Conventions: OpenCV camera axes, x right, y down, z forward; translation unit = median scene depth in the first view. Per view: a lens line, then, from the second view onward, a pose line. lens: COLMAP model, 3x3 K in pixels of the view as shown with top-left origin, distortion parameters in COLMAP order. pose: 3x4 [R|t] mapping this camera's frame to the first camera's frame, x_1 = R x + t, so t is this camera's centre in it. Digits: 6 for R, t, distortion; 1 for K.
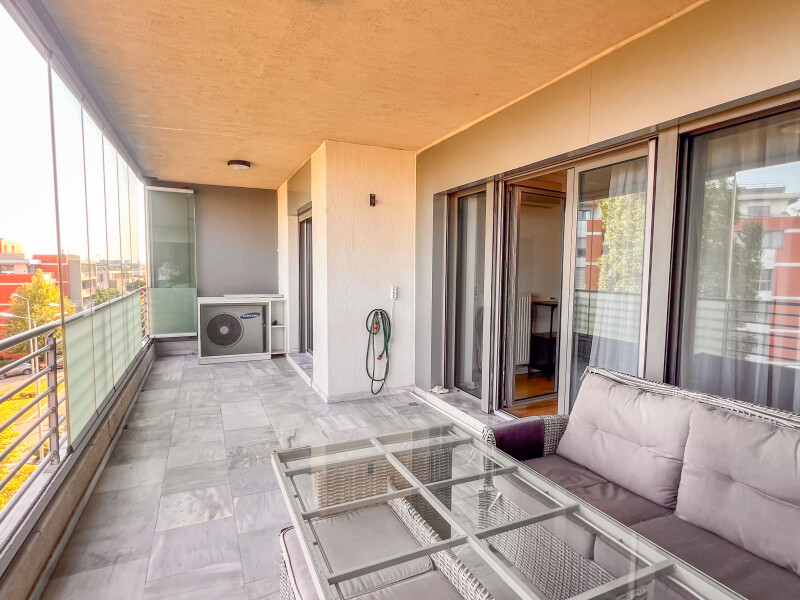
lens RADIAL K [[567.3, 0, 400.0], [0, 567.3, 300.0], [0, 0, 1]] dist [0.002728, 0.004288]
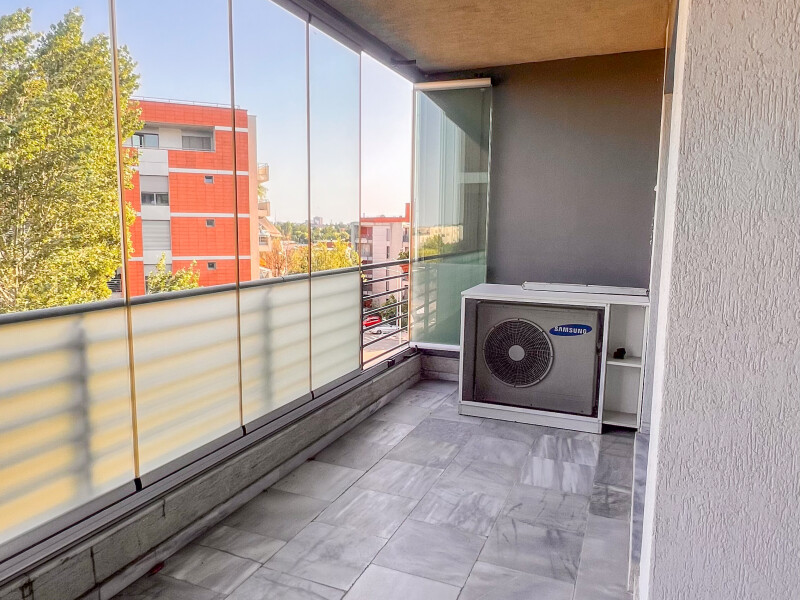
lens RADIAL K [[567.3, 0, 400.0], [0, 567.3, 300.0], [0, 0, 1]] dist [0.002728, 0.004288]
pose [[0.678137, 0.087938, -0.729655, -0.020116], [-0.043315, 0.995872, 0.079766, -0.028295], [0.733658, -0.022487, 0.679147, 0.586519]]
